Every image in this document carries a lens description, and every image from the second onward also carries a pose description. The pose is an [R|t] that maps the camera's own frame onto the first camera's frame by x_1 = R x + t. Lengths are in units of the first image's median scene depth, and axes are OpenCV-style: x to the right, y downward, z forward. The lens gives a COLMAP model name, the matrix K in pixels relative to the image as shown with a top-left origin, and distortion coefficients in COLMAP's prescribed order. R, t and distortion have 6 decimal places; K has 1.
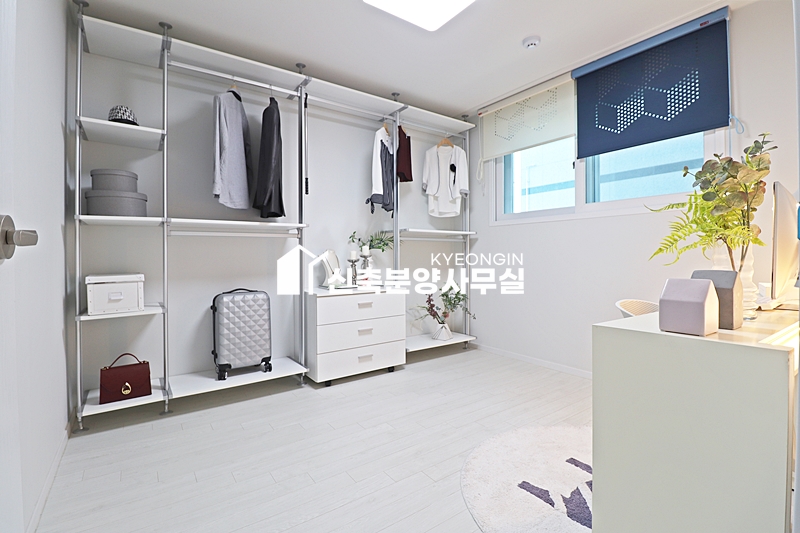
lens RADIAL K [[366.3, 0, 400.4], [0, 366.3, 256.8], [0, 0, 1]] dist [-0.002513, -0.013020]
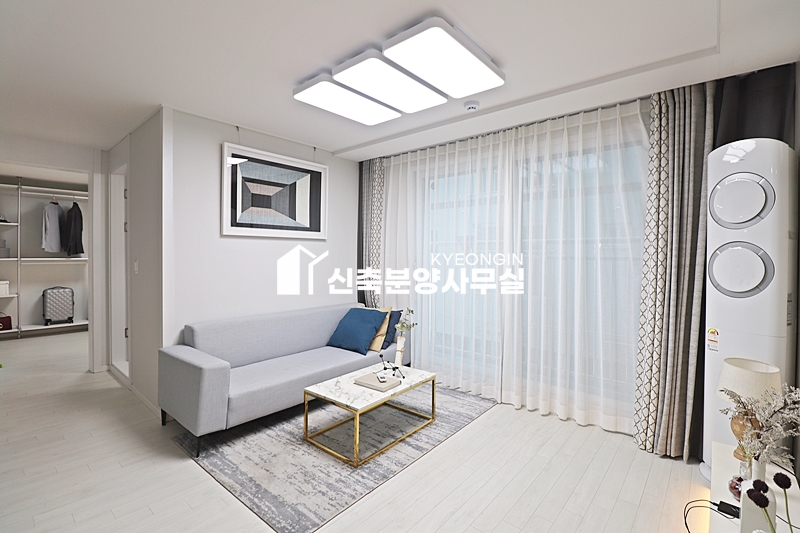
lens RADIAL K [[366.3, 0, 400.4], [0, 366.3, 256.8], [0, 0, 1]] dist [-0.002513, -0.013020]
pose [[0.970611, 0.011105, 0.240397, 0.830409], [-0.011188, 0.999937, -0.001022, -0.091096], [-0.240393, -0.001698, 0.970674, -1.288059]]
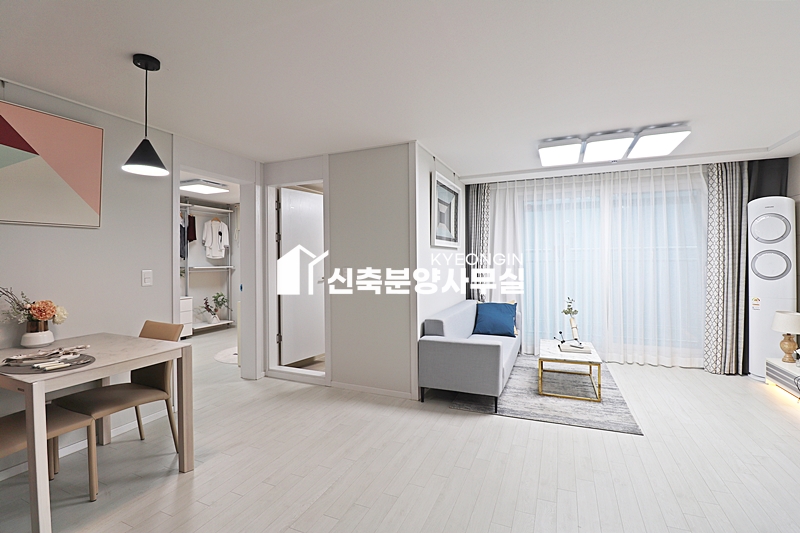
lens RADIAL K [[366.3, 0, 400.4], [0, 366.3, 256.8], [0, 0, 1]] dist [-0.002513, -0.013020]
pose [[0.855735, 0.002967, 0.517405, -0.043841], [0.005261, 0.999882, -0.014434, -0.092601], [-0.517387, 0.015074, 0.855619, -1.204505]]
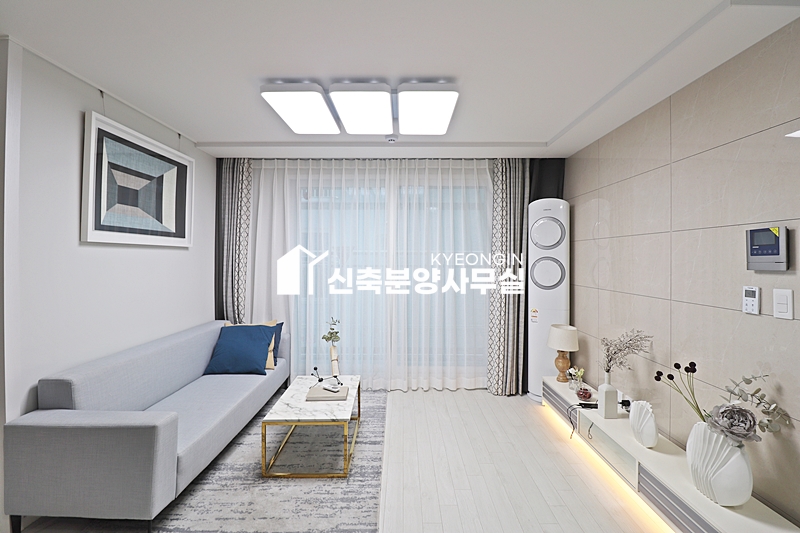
lens RADIAL K [[366.3, 0, 400.4], [0, 366.3, 256.8], [0, 0, 1]] dist [-0.002513, -0.013020]
pose [[0.584322, 0.012647, 0.811423, 0.429367], [-0.002639, 0.999903, -0.013684, -0.108345], [-0.811518, 0.005855, 0.584299, -1.111442]]
